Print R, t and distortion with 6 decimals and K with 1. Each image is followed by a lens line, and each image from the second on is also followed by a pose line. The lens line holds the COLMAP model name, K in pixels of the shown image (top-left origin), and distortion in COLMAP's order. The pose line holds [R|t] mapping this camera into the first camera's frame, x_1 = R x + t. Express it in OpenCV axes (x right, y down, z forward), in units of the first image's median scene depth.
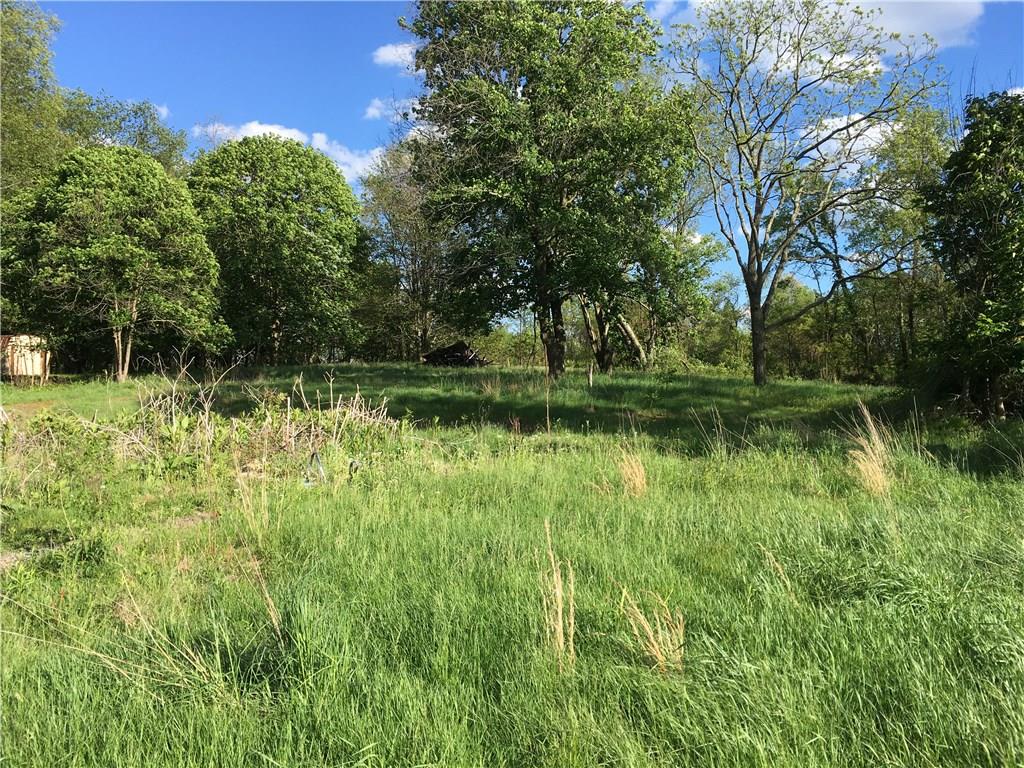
lens RADIAL K [[852.3, 0, 514.1], [0, 852.3, 385.1], [0, 0, 1]] dist [0.065816, 0.006379]
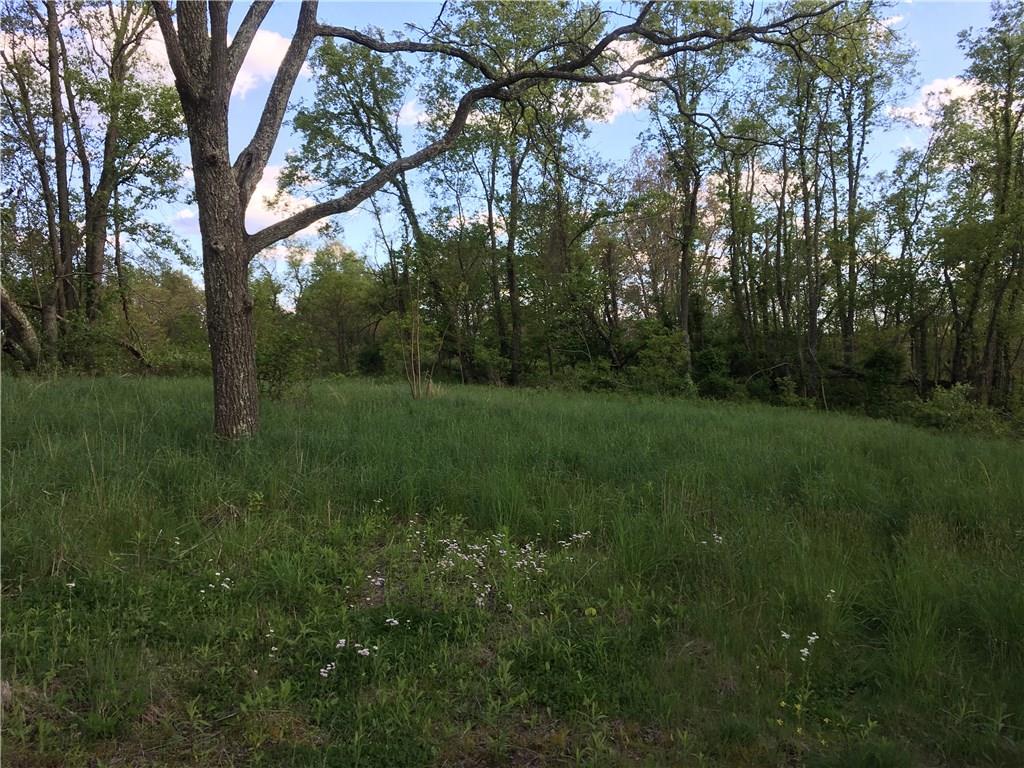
lens RADIAL K [[852.3, 0, 510.7], [0, 852.3, 383.8], [0, 0, 1]] dist [0.065816, 0.006379]
pose [[0.875456, -0.038990, 0.481722, 0.156134], [0.030309, 0.999208, 0.025793, -0.014397], [-0.482346, -0.007980, 0.875944, 0.481300]]
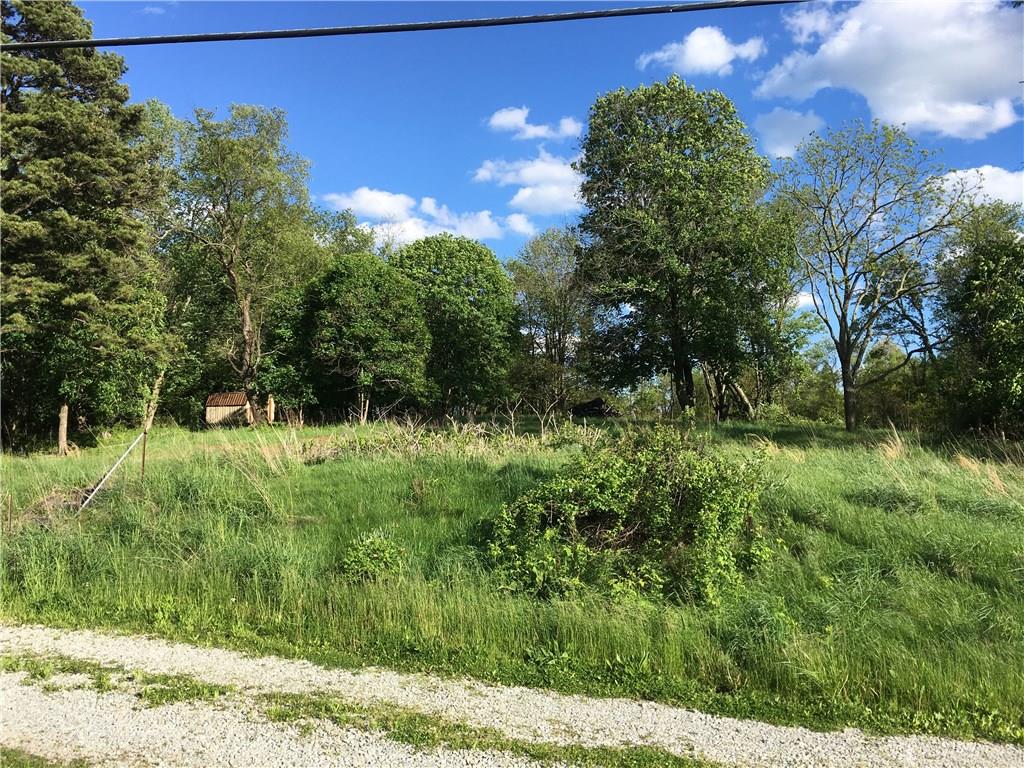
lens RADIAL K [[852.3, 0, 506.8], [0, 852.3, 382.0], [0, 0, 1]] dist [0.065816, 0.006379]
pose [[0.993685, 0.004142, -0.112131, -0.069380], [-0.012504, 0.997182, -0.073975, 0.023176], [0.111508, 0.074910, 0.990936, -0.292758]]
